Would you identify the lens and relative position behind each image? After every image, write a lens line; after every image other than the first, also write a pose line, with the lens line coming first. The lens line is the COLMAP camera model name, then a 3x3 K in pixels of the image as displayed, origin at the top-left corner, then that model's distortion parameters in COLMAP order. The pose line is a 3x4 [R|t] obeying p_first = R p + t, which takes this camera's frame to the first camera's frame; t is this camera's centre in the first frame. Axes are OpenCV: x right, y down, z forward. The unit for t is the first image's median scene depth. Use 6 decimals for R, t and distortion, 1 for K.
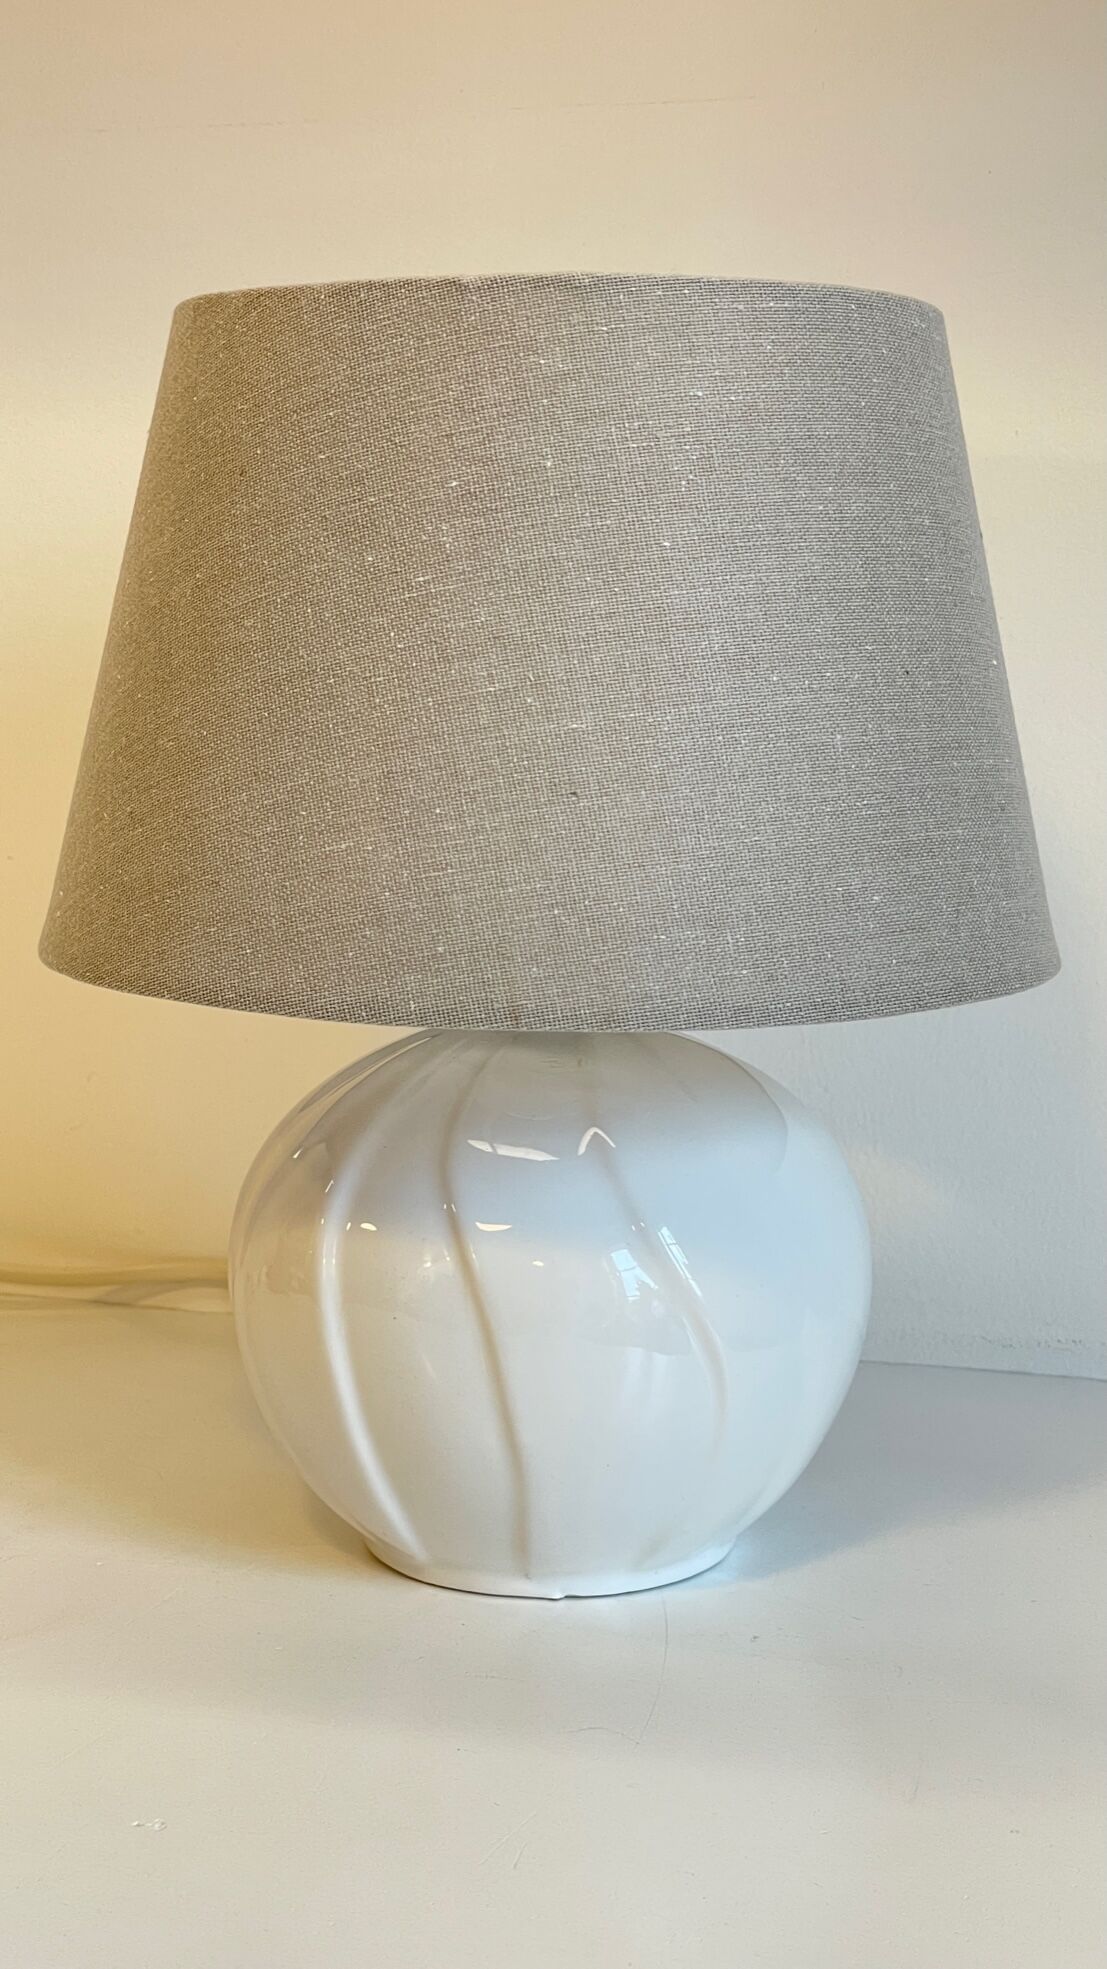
lens RADIAL K [[3102.4, 0, 553.5], [0, 3102.4, 984.5], [0, 0, 1]] dist [-0.001572, 0.208295]
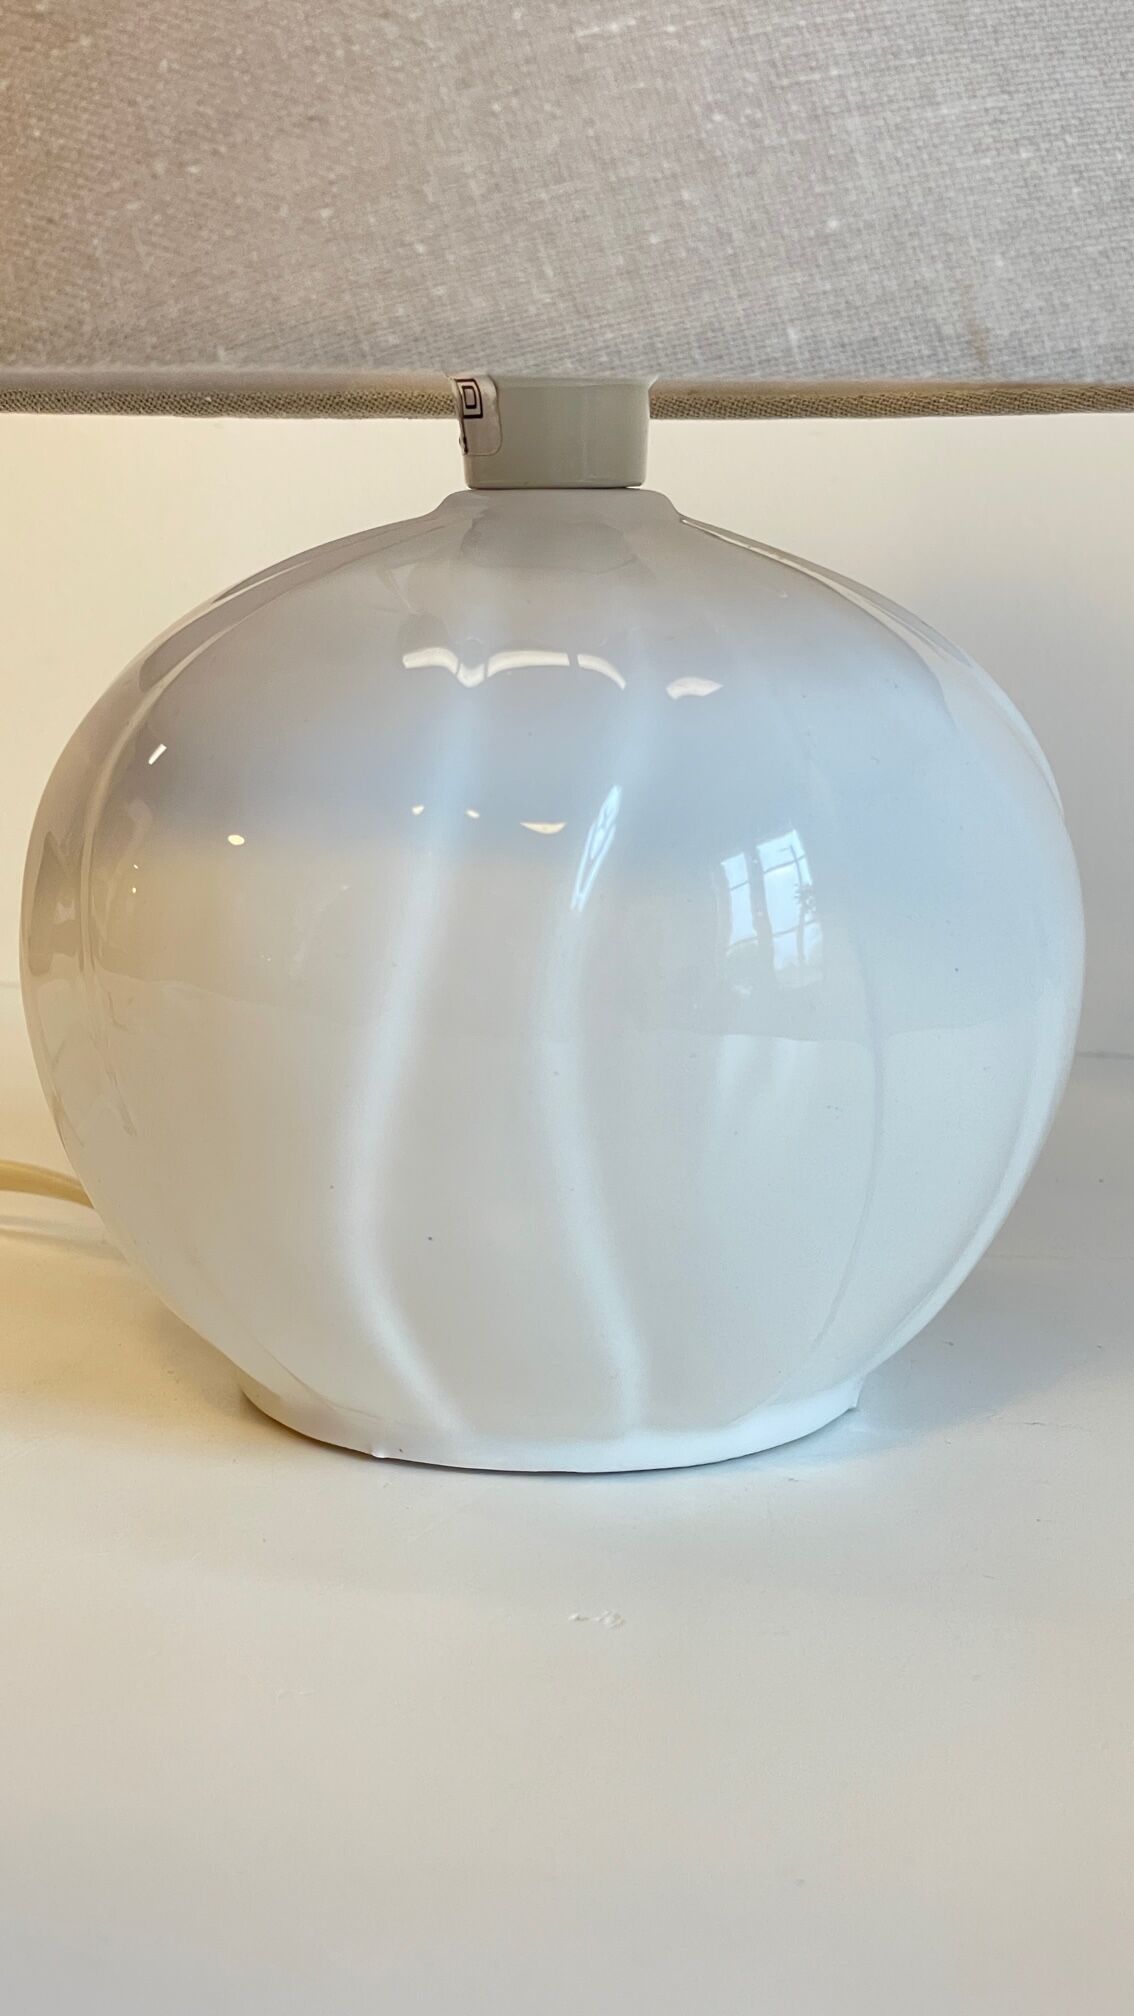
lens RADIAL K [[3130.9, 0, 567.0], [0, 3130.9, 1008.0], [0, 0, 1]] dist [0.024726, 0.154278]
pose [[0.906596, -0.080435, 0.414263, -0.296666], [0.066693, 0.996640, 0.047556, 0.088832], [-0.416696, -0.015486, 0.908914, 0.531665]]
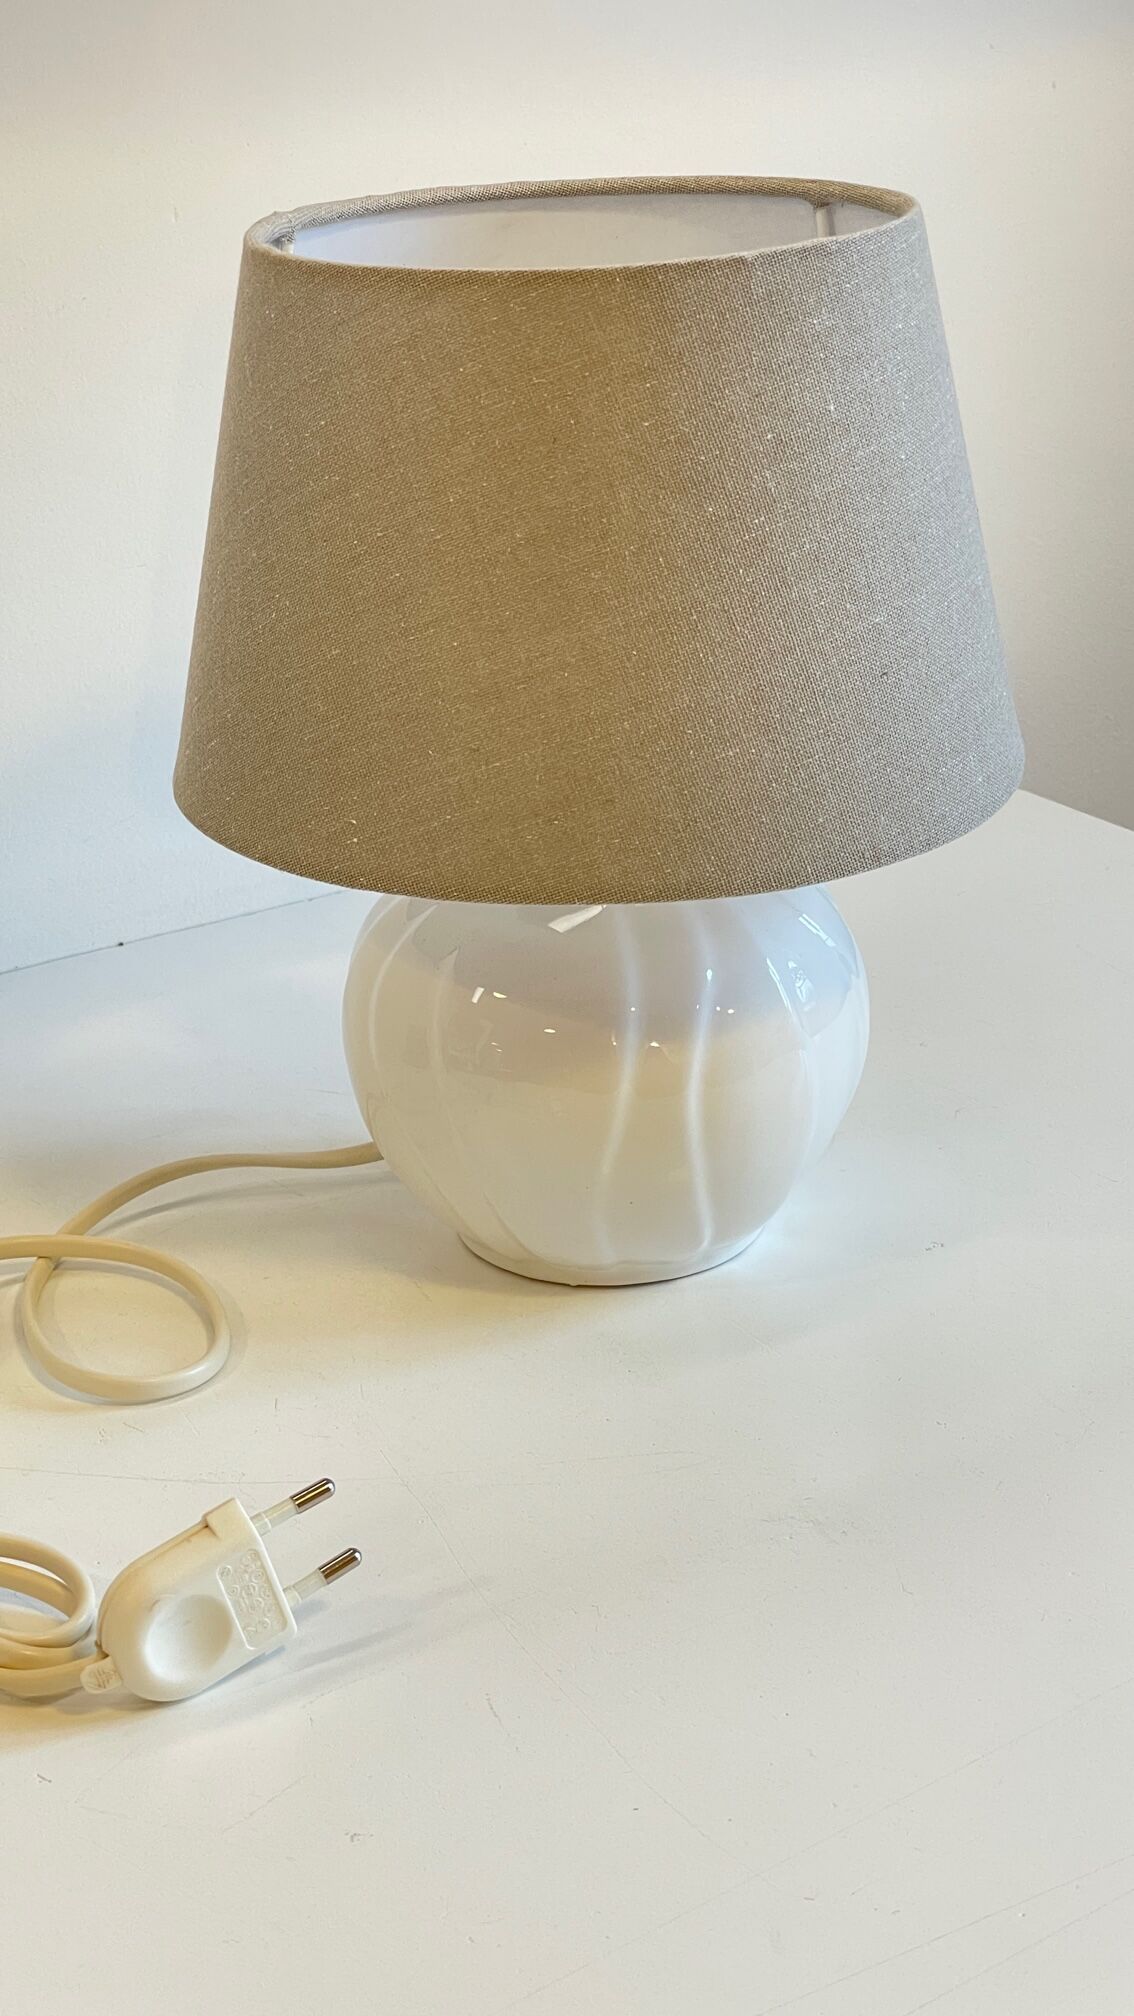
lens RADIAL K [[3130.9, 0, 567.0], [0, 3130.9, 1008.0], [0, 0, 1]] dist [0.024726, 0.154278]
pose [[0.776693, -0.271353, 0.568432, -0.828033], [0.127239, 0.951433, 0.280330, -0.296840], [-0.616894, -0.145404, 0.773498, 0.083566]]
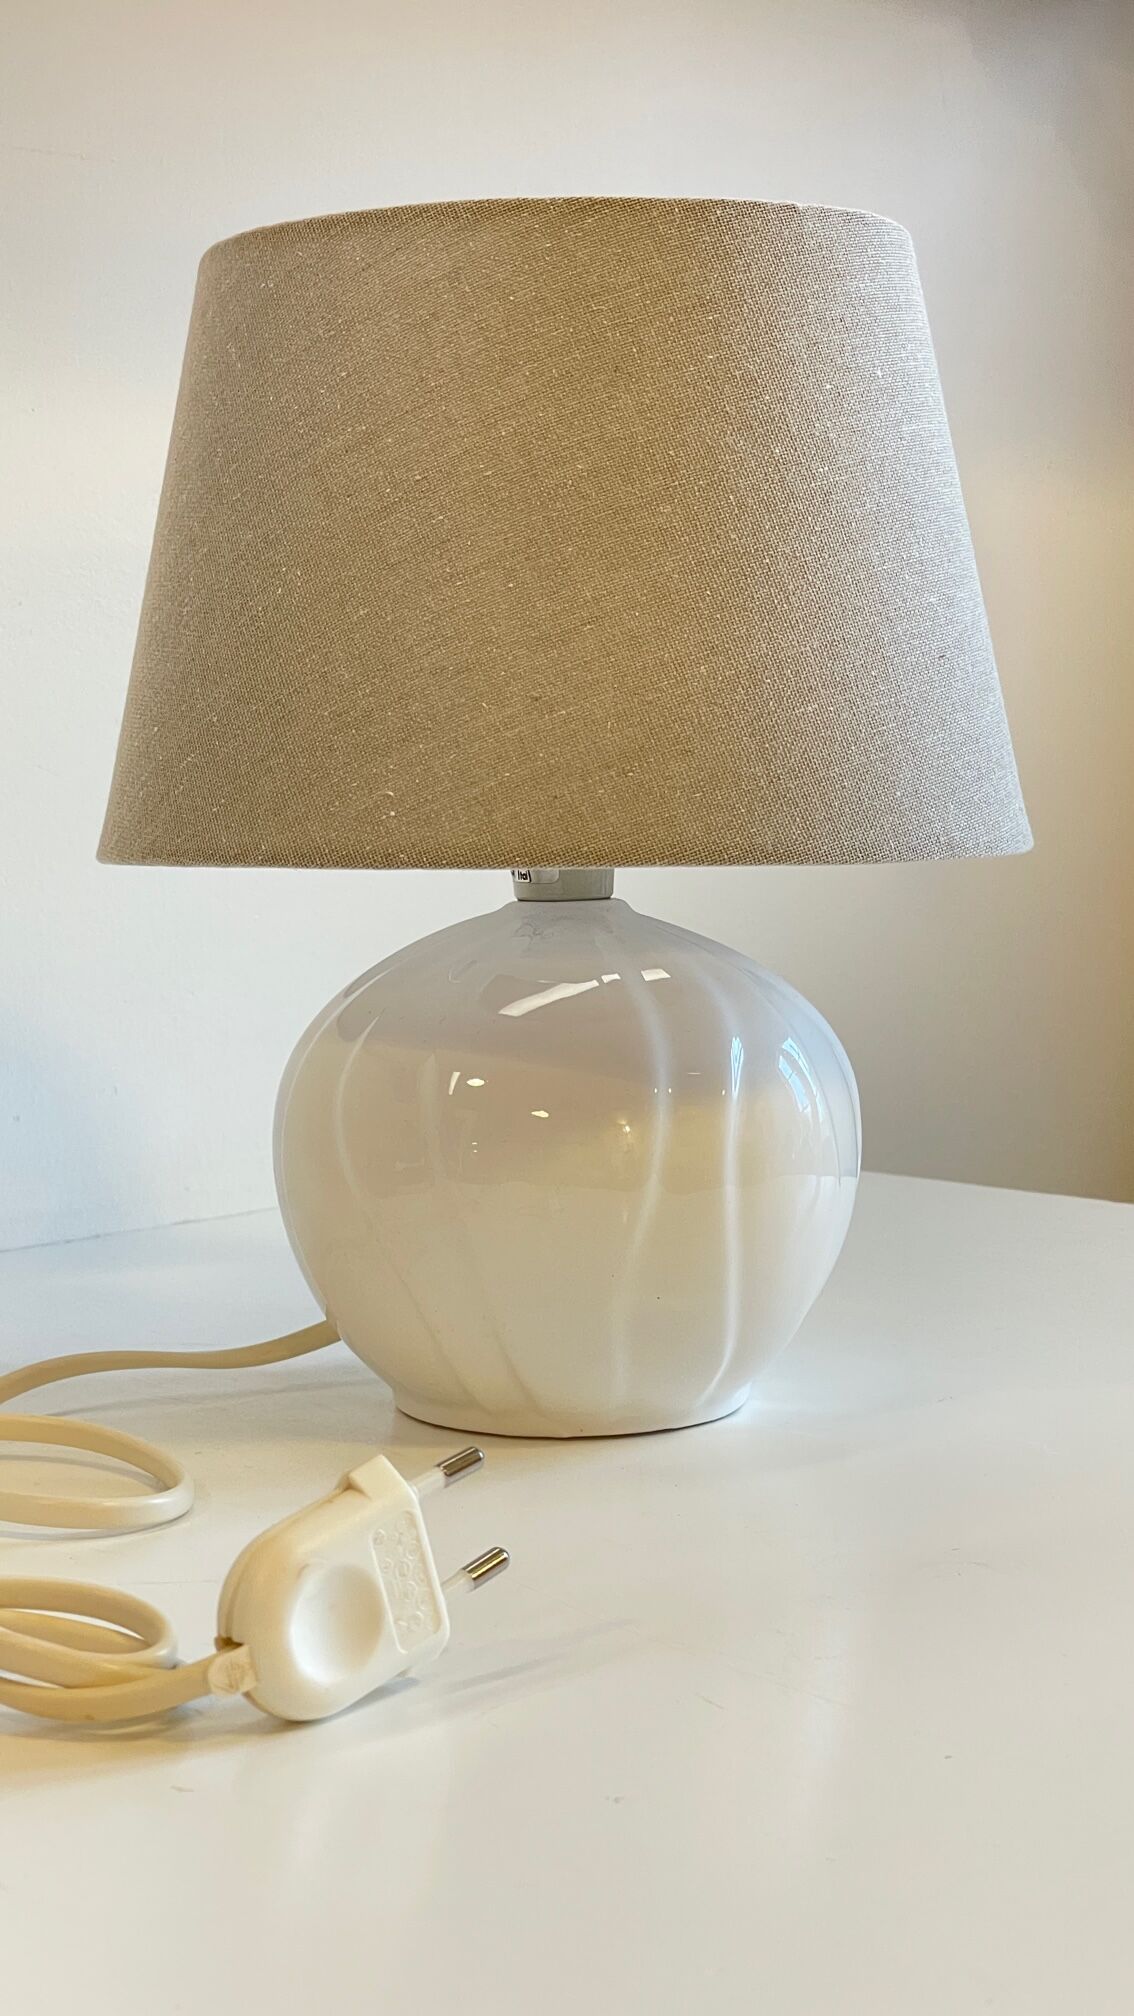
lens RADIAL K [[3130.9, 0, 567.0], [0, 3130.9, 1008.0], [0, 0, 1]] dist [0.024726, 0.154278]
pose [[0.616938, -0.089969, 0.781853, -0.990942], [0.127811, 0.991710, 0.013267, 0.034787], [-0.776565, 0.091744, 0.623322, 0.380481]]
